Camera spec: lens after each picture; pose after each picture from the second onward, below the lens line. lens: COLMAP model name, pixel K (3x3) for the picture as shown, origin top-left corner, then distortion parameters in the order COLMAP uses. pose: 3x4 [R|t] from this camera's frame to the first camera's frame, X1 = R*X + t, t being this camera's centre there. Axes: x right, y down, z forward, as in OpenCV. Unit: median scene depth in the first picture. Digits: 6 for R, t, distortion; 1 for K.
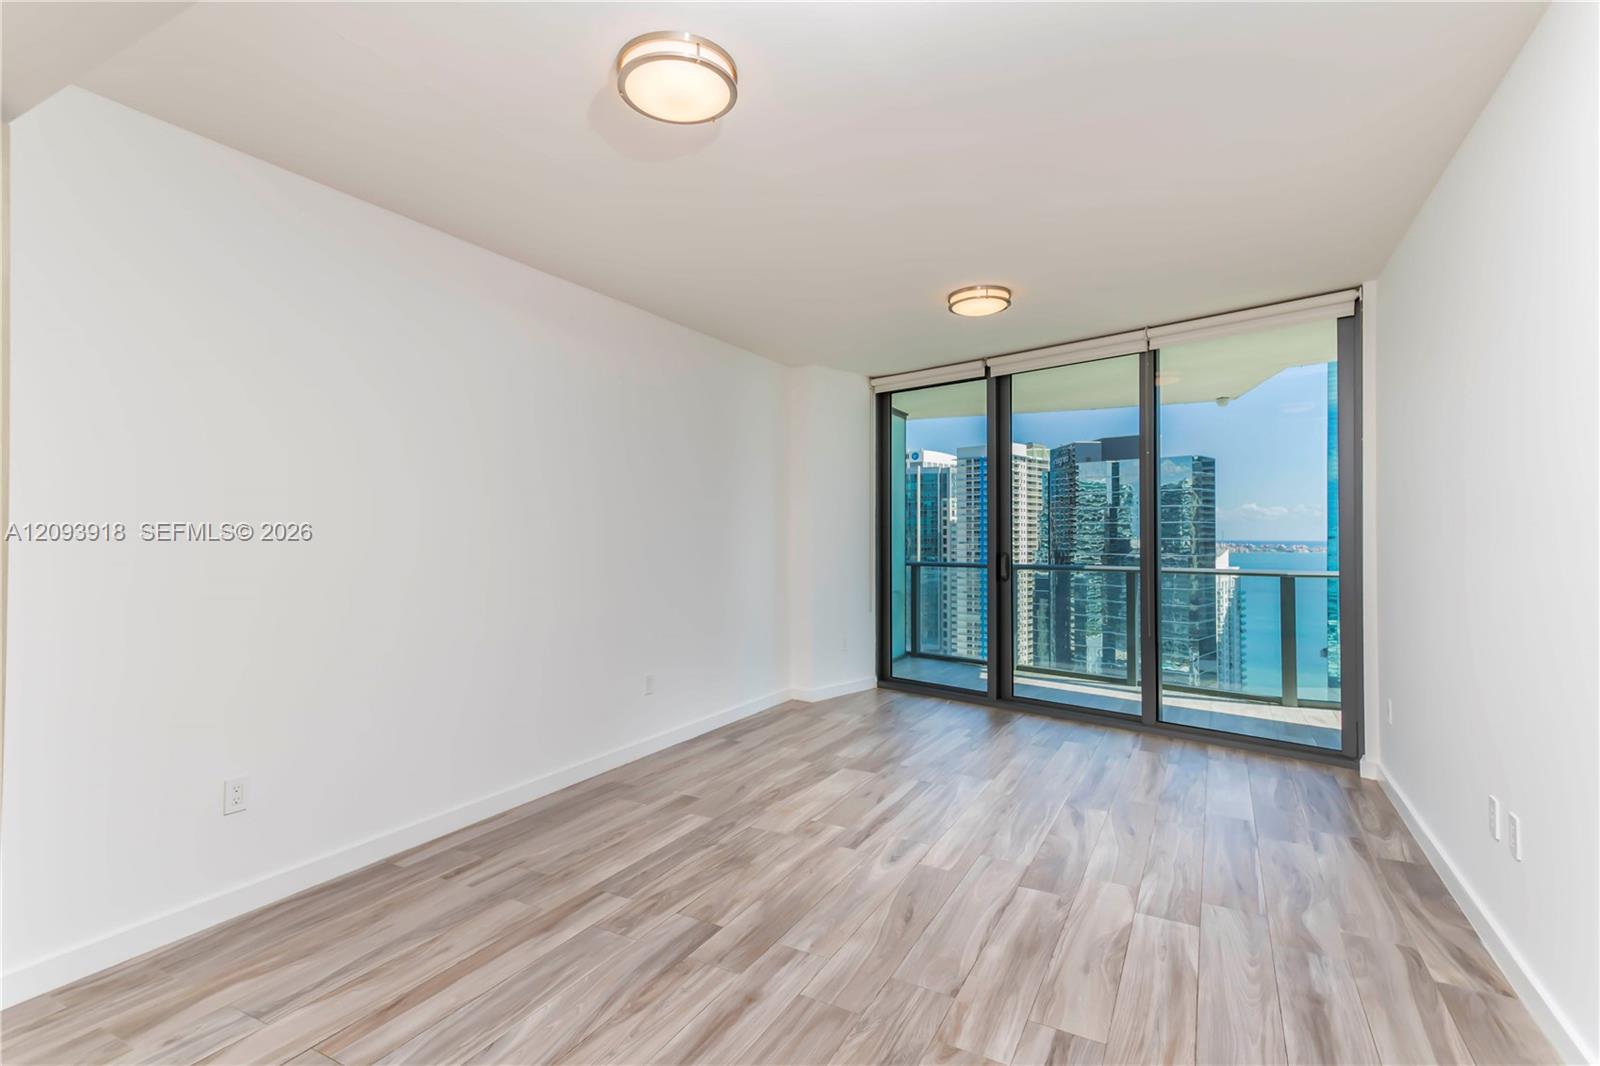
lens RADIAL K [[762.5, 0, 781.0], [0, 762.5, 525.7], [0, 0, 1]] dist [0.023555, 0.000531]
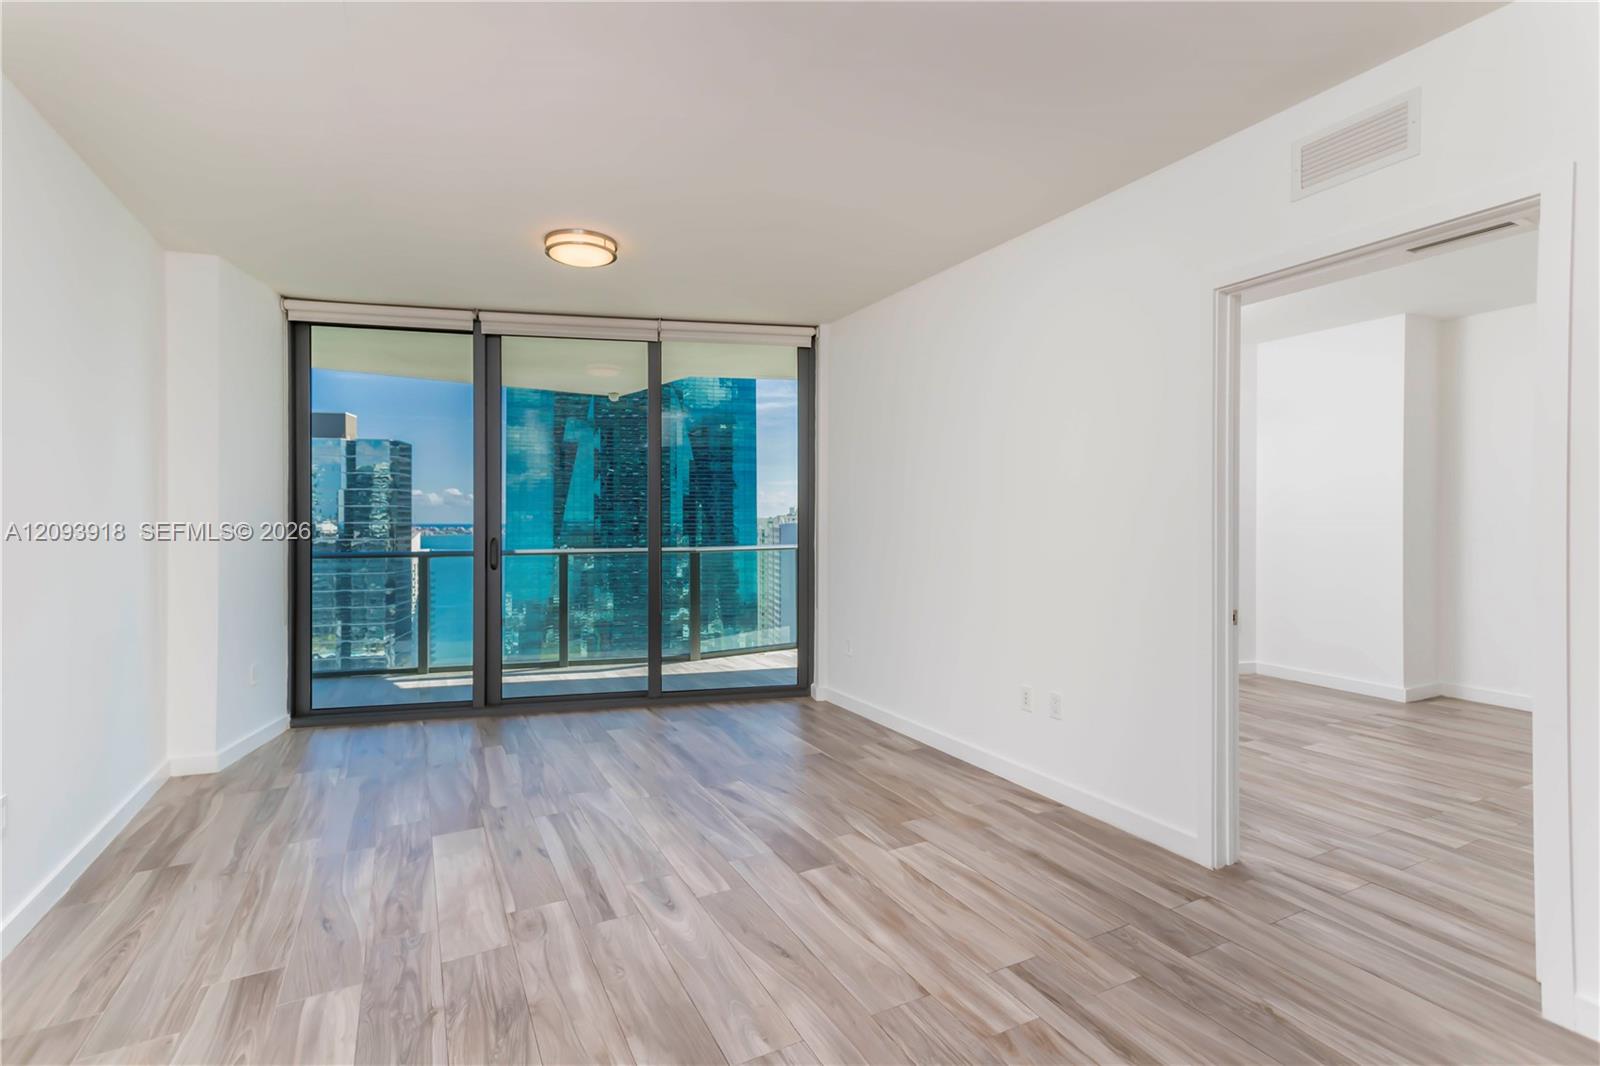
lens RADIAL K [[756.7, 0, 799.7], [0, 756.7, 522.6], [0, 0, 1]] dist [0.021704, 0.000113]
pose [[0.545446, -0.004300, 0.838135, -0.323166], [-0.009763, 0.999886, 0.011483, 0.006570], [-0.838089, -0.014447, 0.545342, 0.305589]]
